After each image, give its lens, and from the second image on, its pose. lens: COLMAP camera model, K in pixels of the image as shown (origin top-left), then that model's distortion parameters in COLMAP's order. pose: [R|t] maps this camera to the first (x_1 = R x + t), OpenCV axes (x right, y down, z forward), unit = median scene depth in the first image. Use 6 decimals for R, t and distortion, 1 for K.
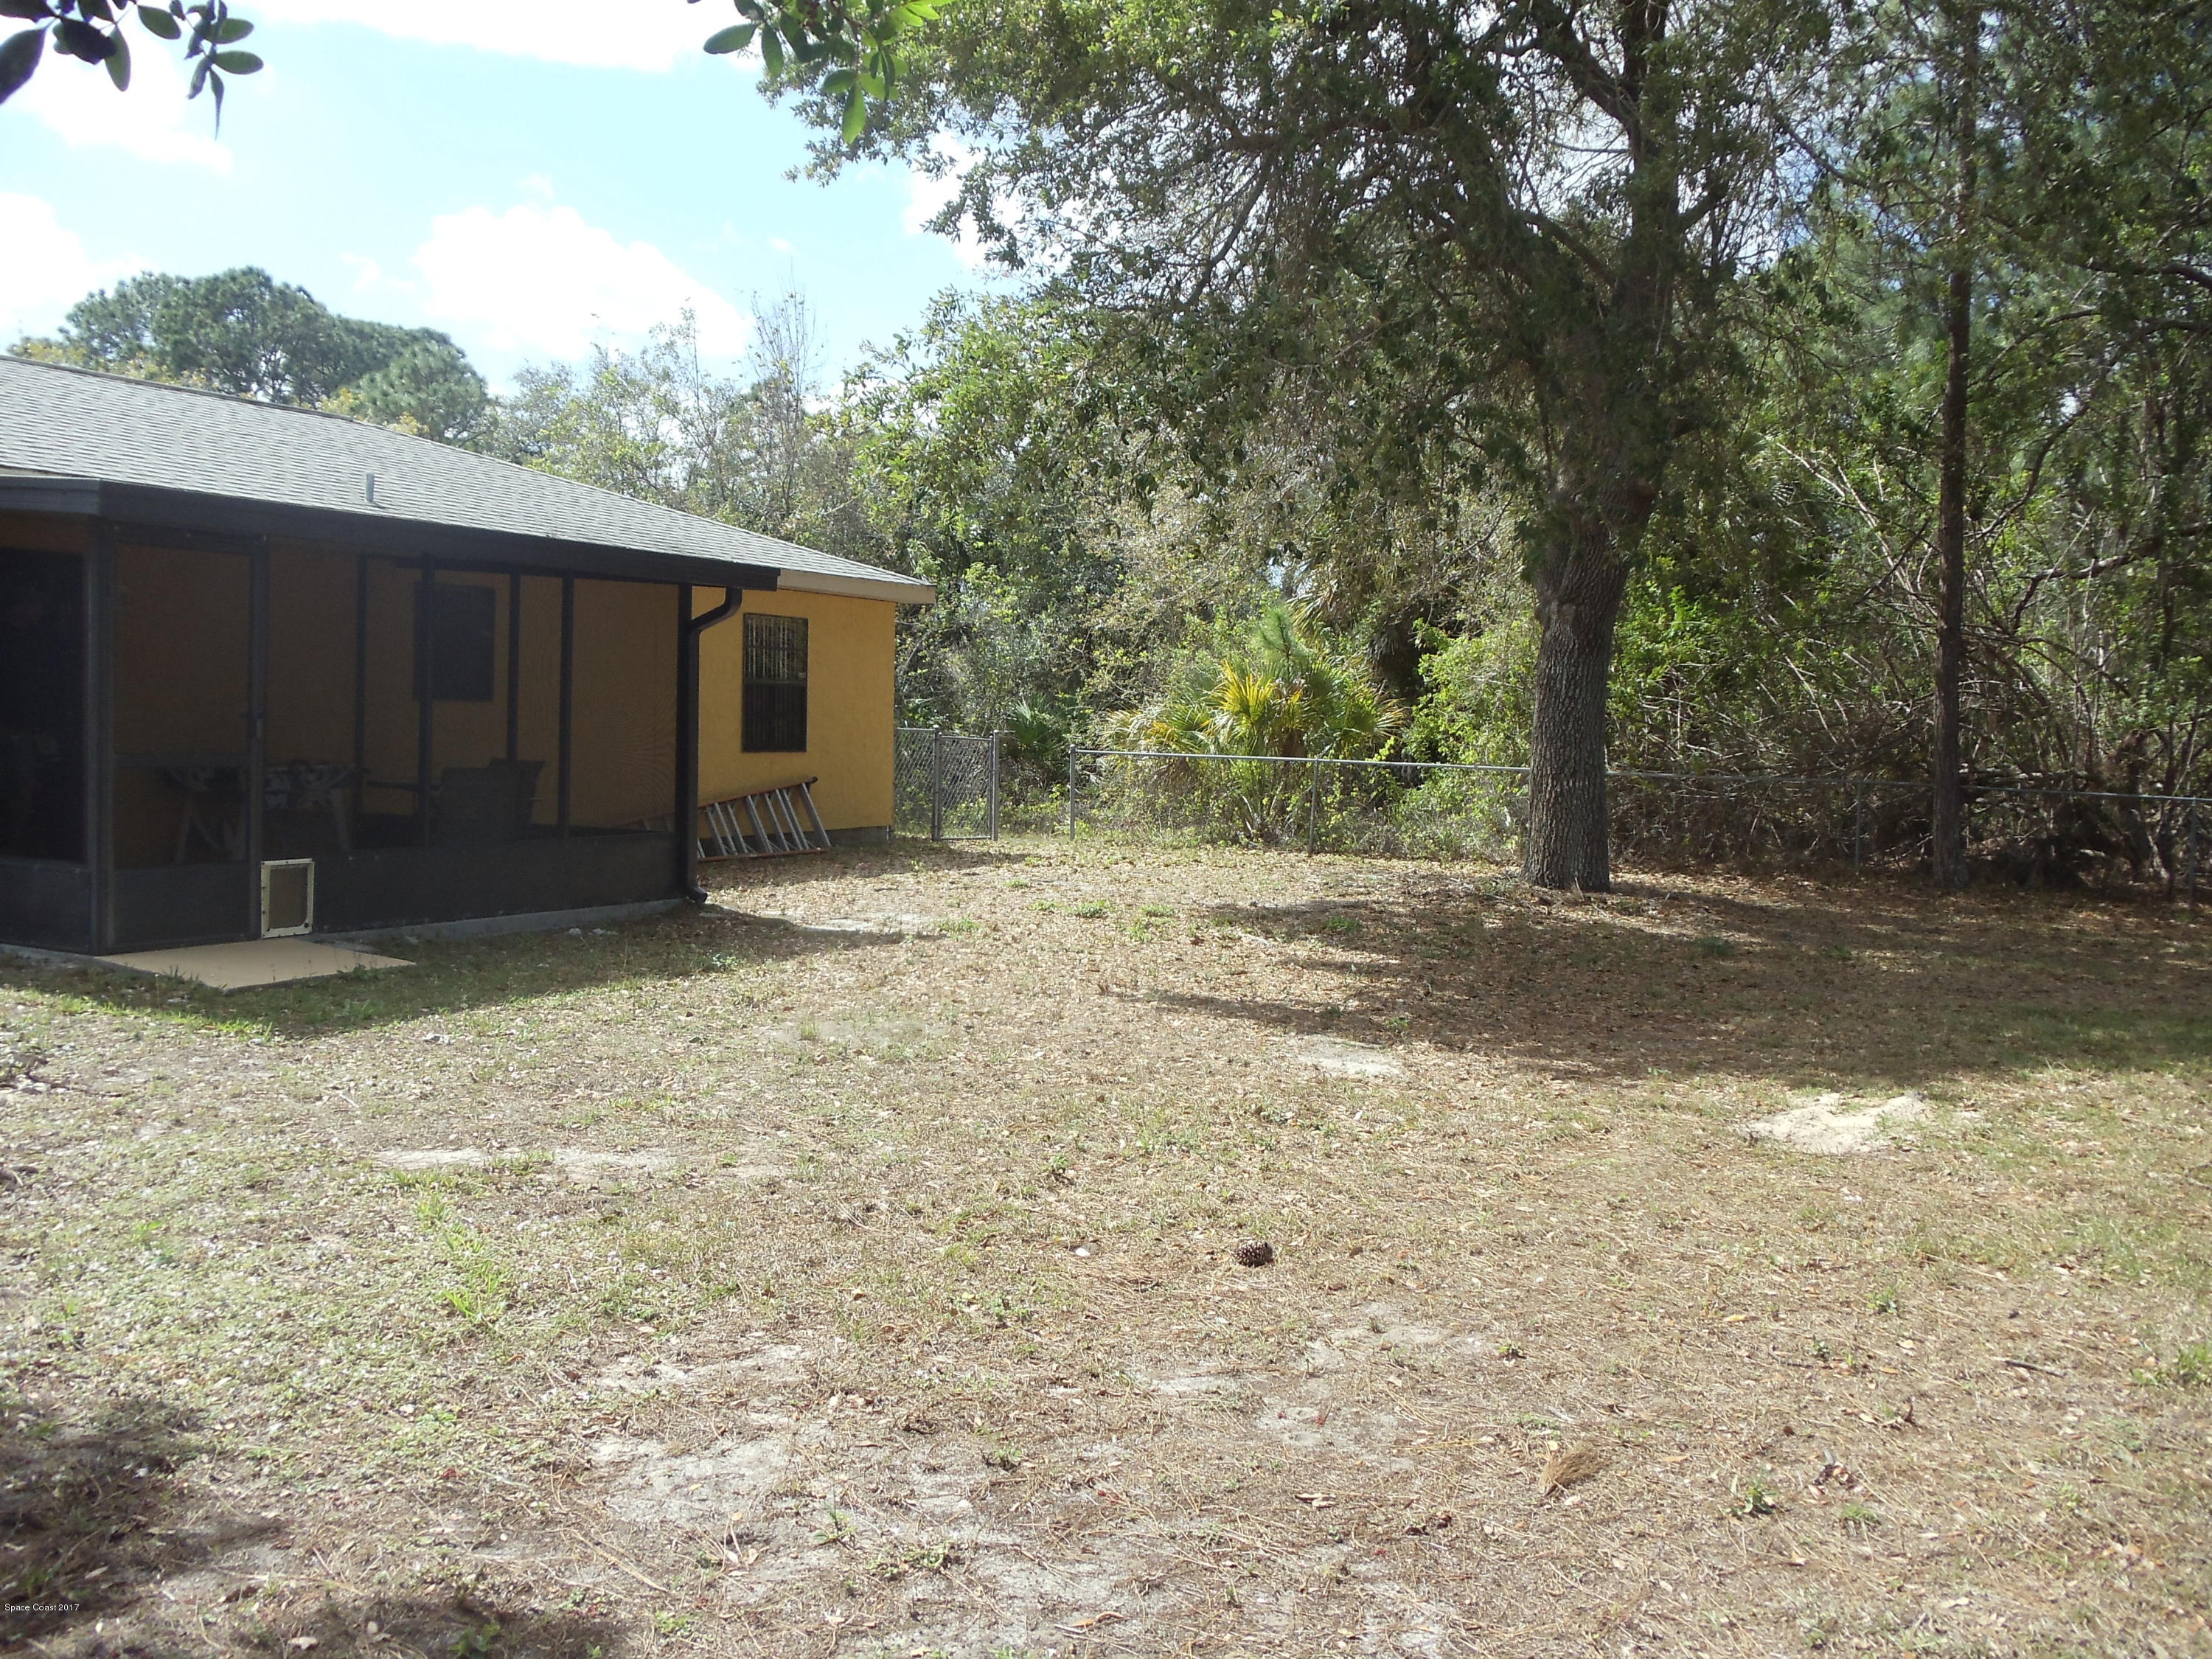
lens RADIAL K [[2067.2, 0, 1269.6], [0, 2067.2, 870.6], [0, 0, 1]] dist [-0.109075, 0.001748]
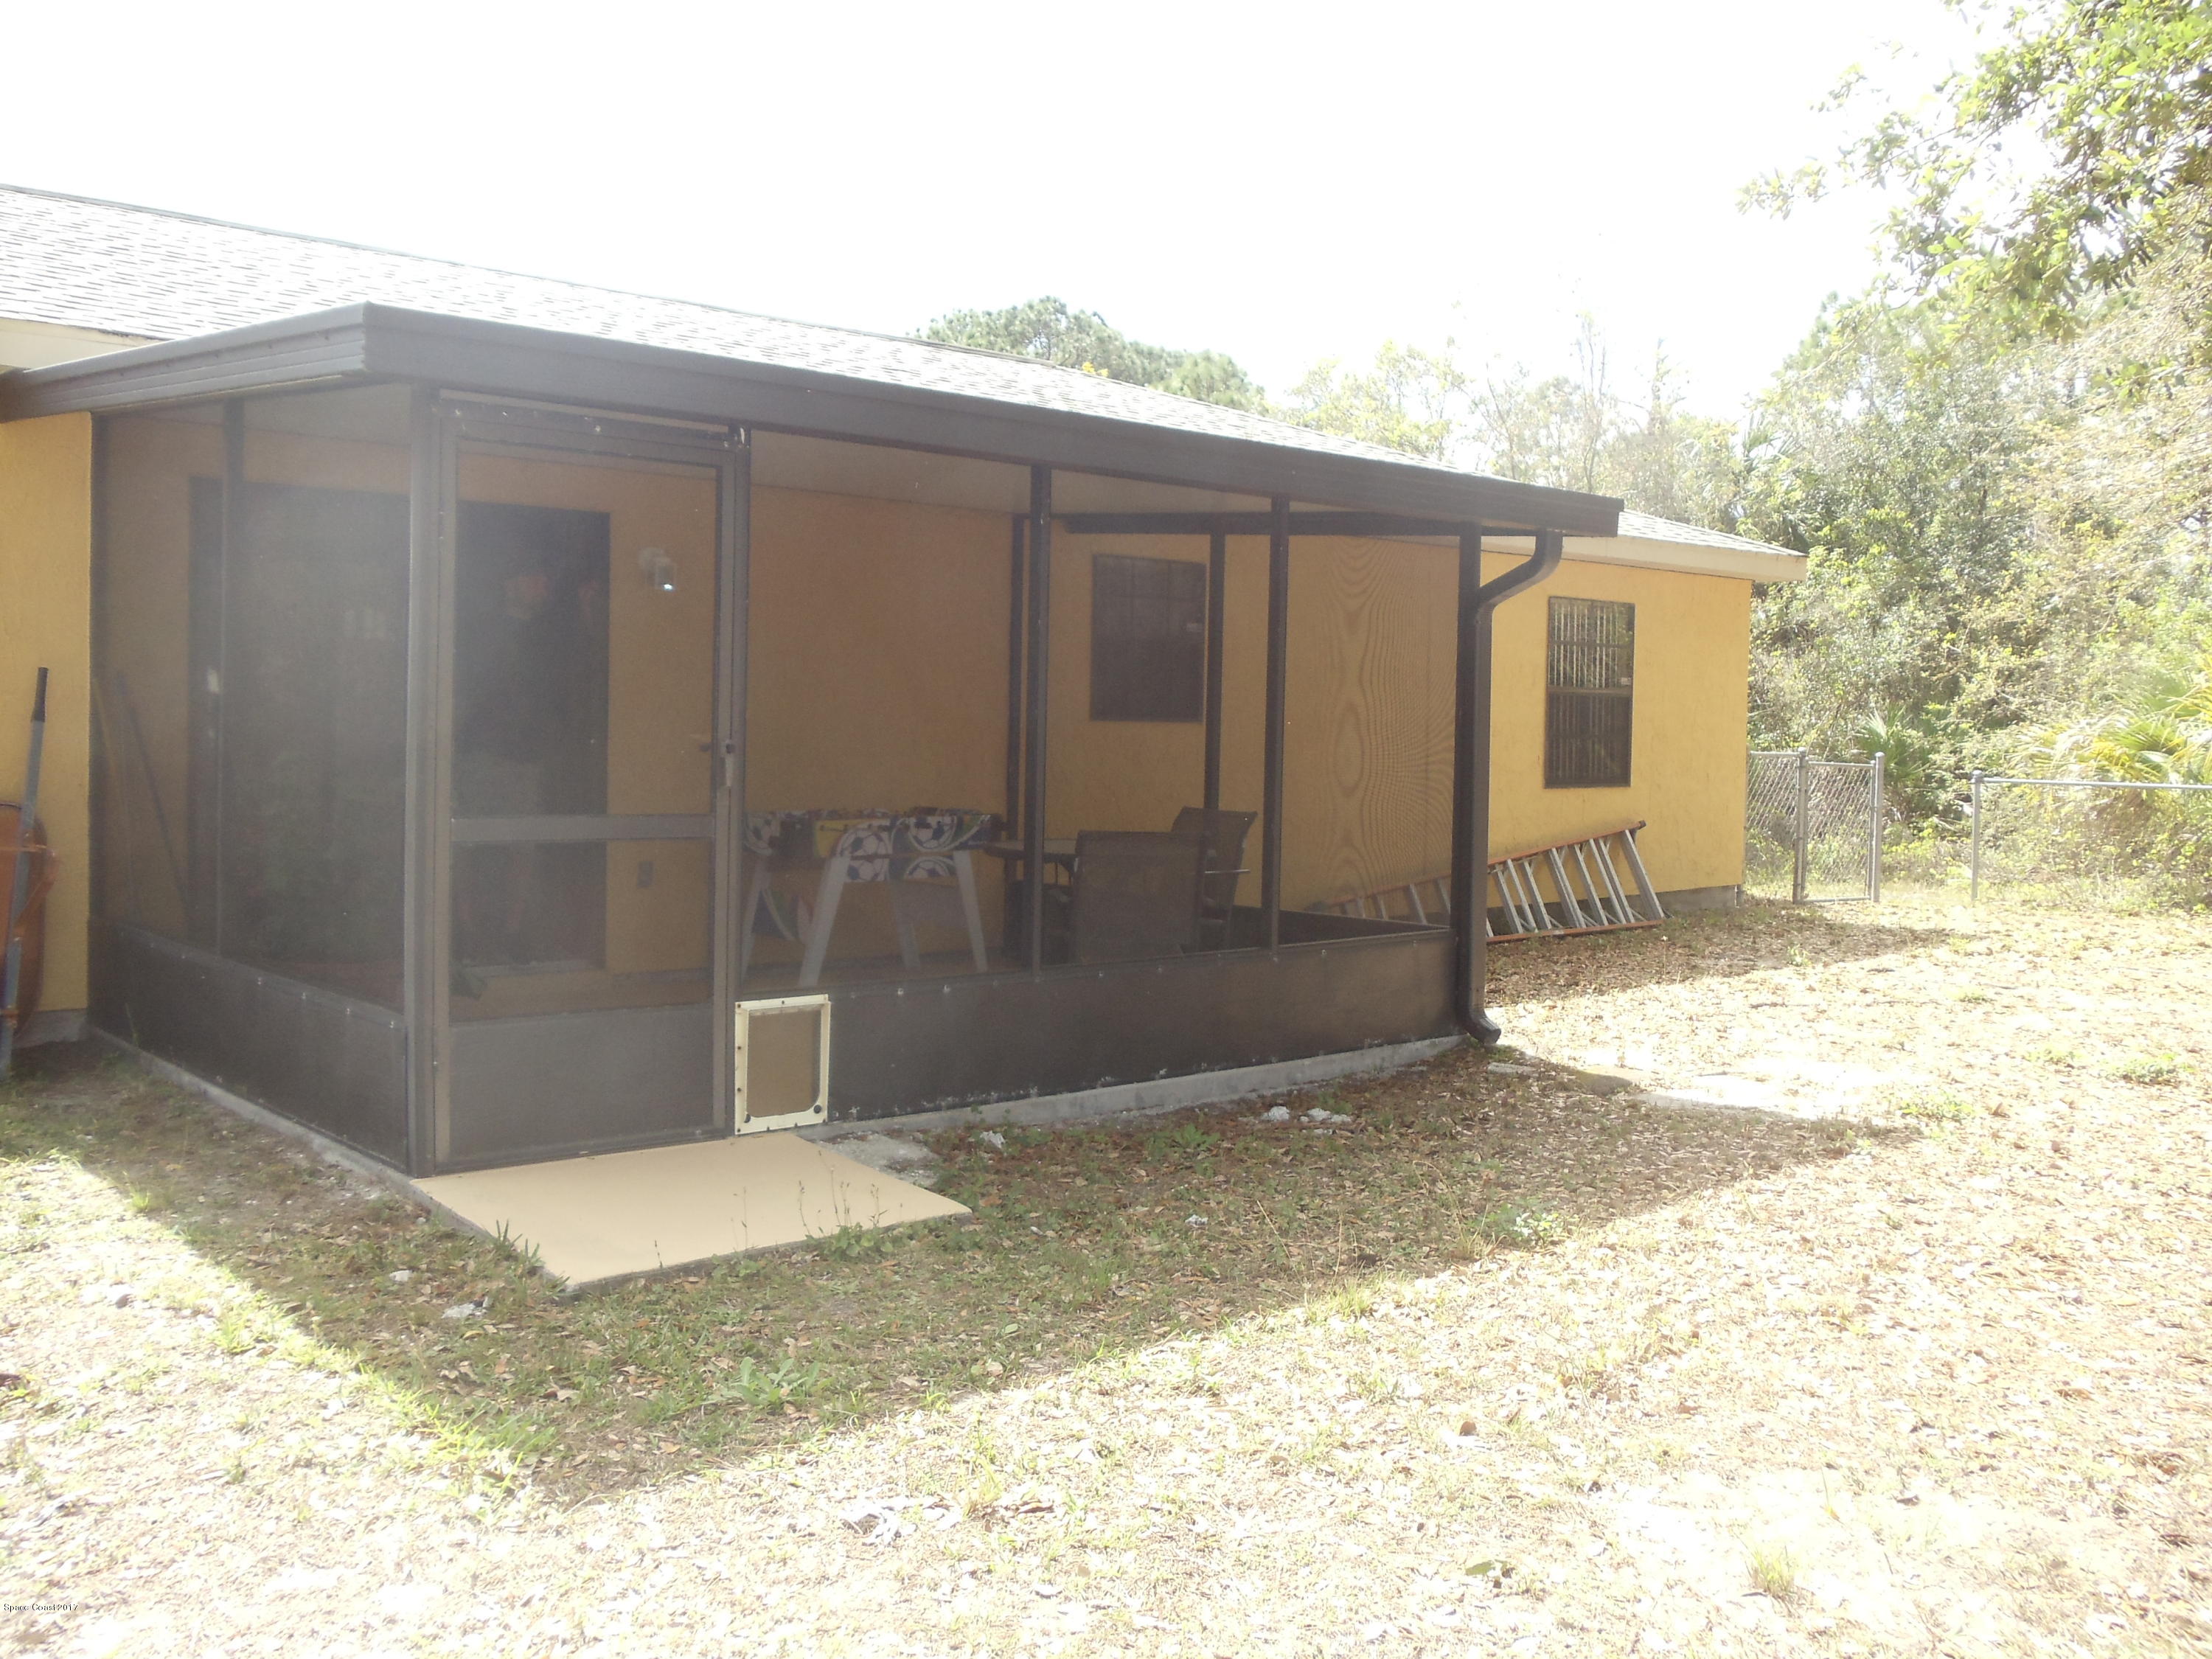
lens RADIAL K [[2089.2, 0, 1245.9], [0, 2089.2, 896.1], [0, 0, 1]] dist [-0.003256, -0.018015]
pose [[0.927415, 0.016871, -0.373654, -0.077516], [-0.015628, 0.999858, 0.006355, -0.022341], [0.373708, -0.000054, 0.927546, 0.271464]]
